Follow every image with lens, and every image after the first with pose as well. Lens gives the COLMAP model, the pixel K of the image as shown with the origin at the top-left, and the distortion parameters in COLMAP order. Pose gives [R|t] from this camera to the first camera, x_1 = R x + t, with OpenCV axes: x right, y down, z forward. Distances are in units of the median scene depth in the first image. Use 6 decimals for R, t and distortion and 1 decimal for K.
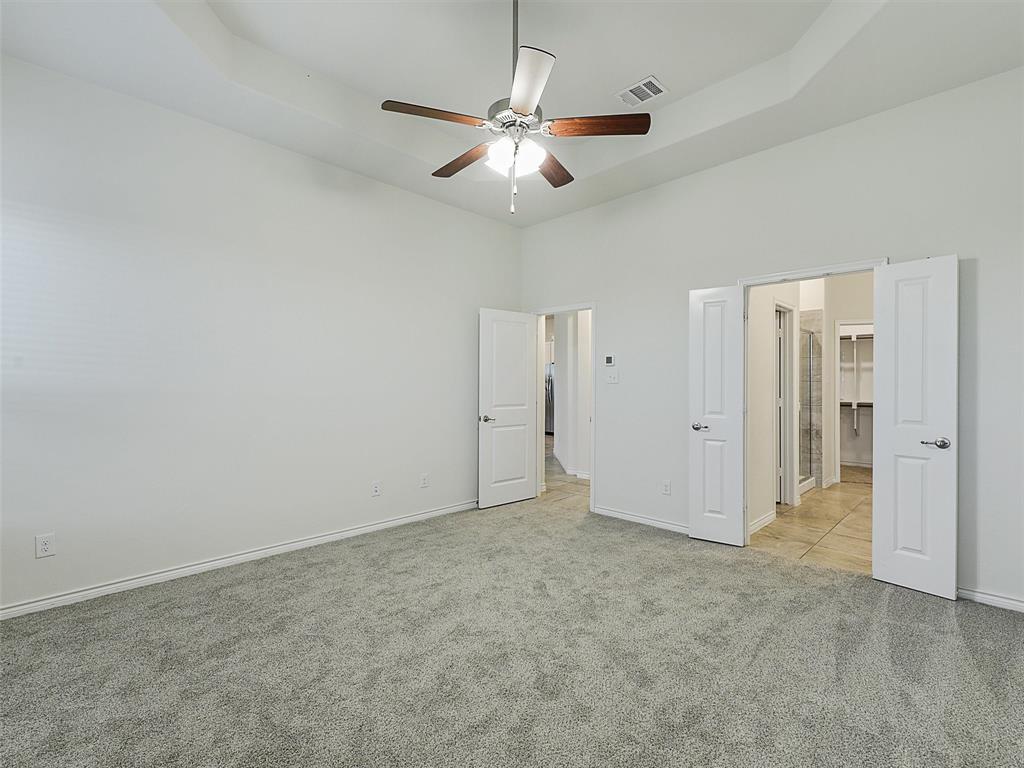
lens RADIAL K [[527.6, 0, 513.3], [0, 527.6, 380.2], [0, 0, 1]] dist [0.002484, 0.000010]
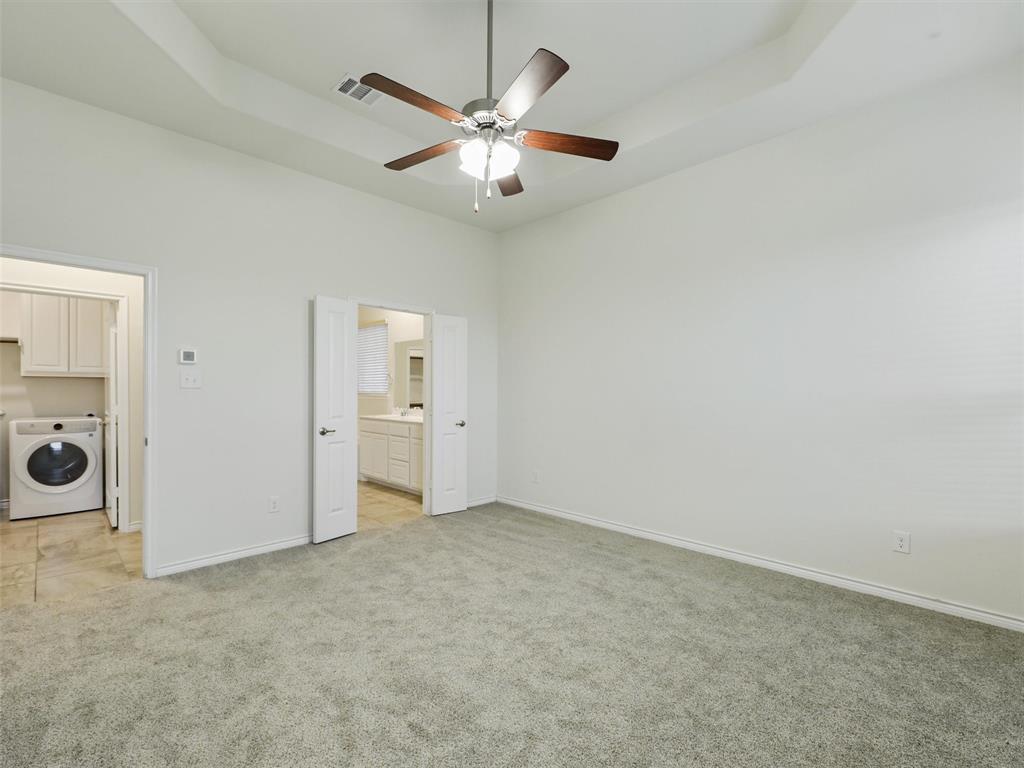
lens RADIAL K [[528.7, 0, 514.2], [0, 528.7, 390.0], [0, 0, 1]] dist [0.003348, 0.000340]
pose [[-0.113653, 0.003496, 0.993514, -0.801198], [-0.007916, 0.999959, -0.004425, 0.011178], [-0.993489, -0.008368, -0.113621, 0.858653]]
